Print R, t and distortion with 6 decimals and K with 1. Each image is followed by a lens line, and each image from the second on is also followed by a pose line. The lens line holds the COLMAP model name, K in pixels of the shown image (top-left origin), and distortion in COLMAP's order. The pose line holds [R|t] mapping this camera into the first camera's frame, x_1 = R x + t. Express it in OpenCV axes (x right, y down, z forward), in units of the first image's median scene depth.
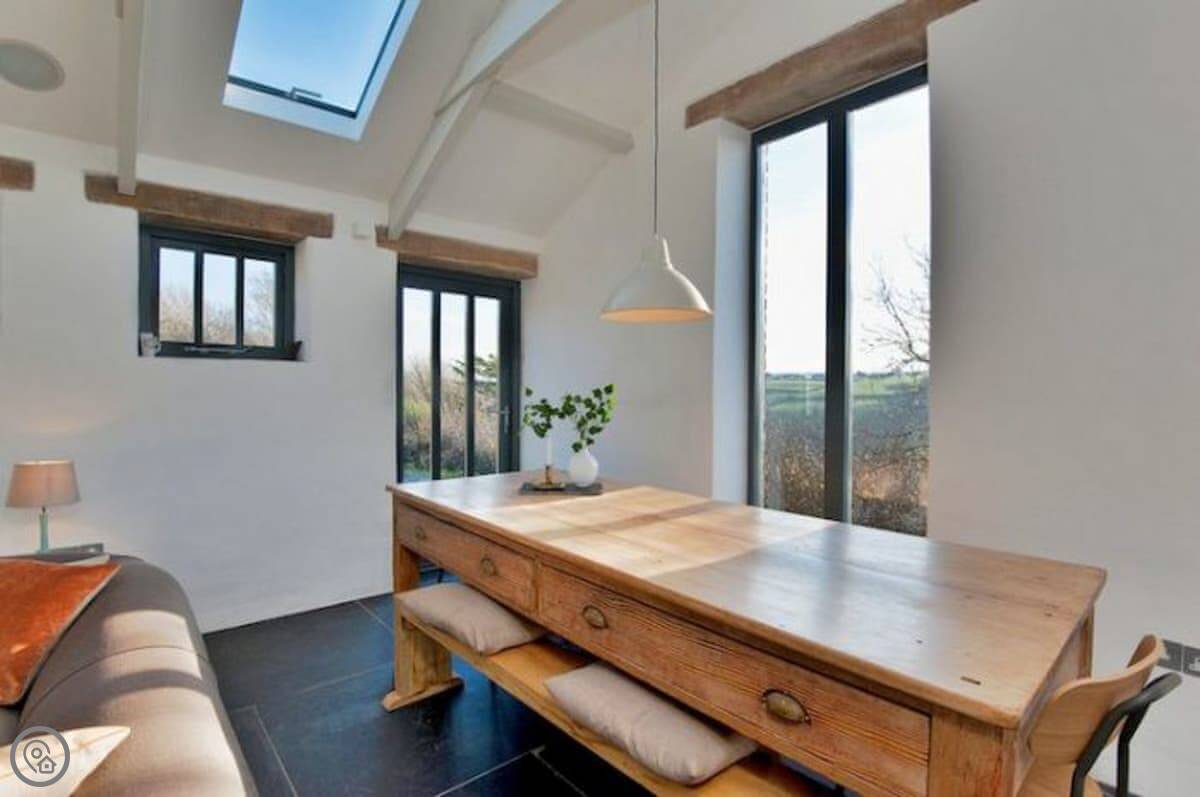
lens RADIAL K [[556.2, 0, 600.0], [0, 556.2, 398.5], [0, 0, 1]] dist [-0.000913, -0.024356]
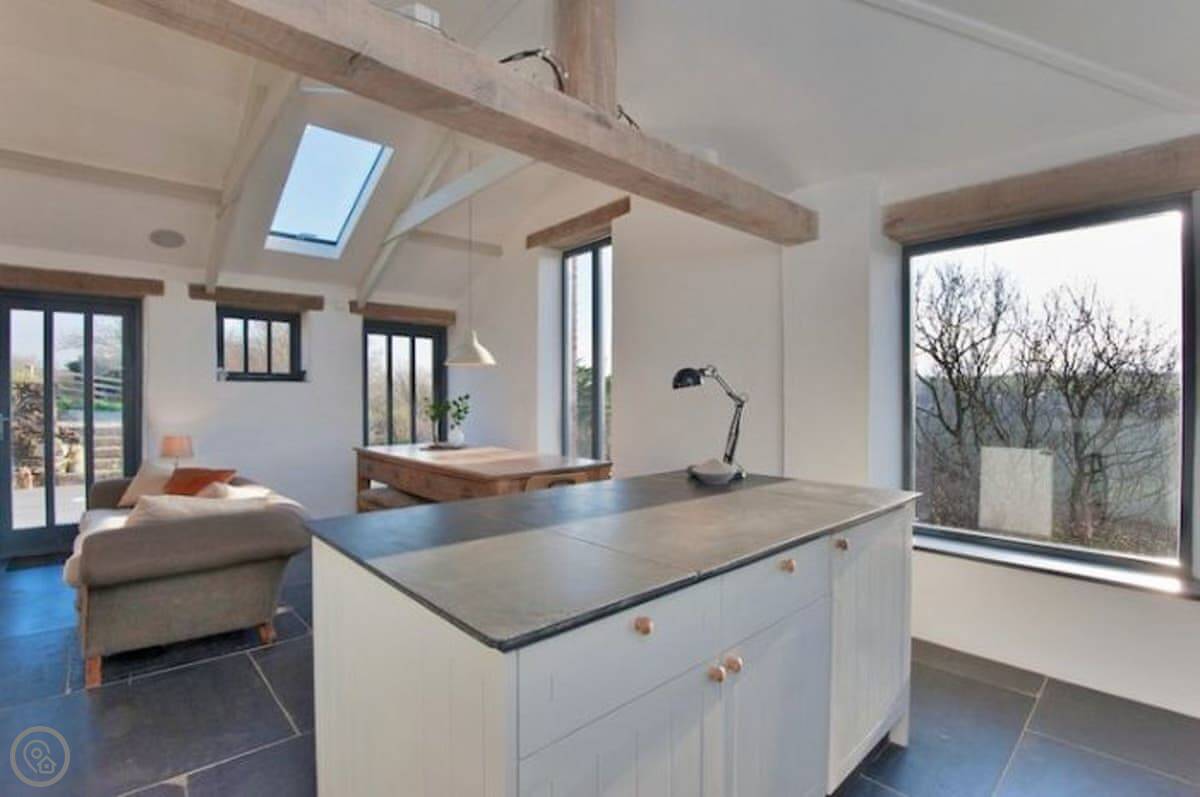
lens RADIAL K [[556.2, 0, 600.0], [0, 556.2, 398.5], [0, 0, 1]] dist [-0.000913, -0.024356]
pose [[0.999744, -0.008610, 0.020908, 0.344801], [0.008857, 0.999891, -0.011784, 0.012555], [-0.020804, 0.011966, 0.999712, -0.752610]]
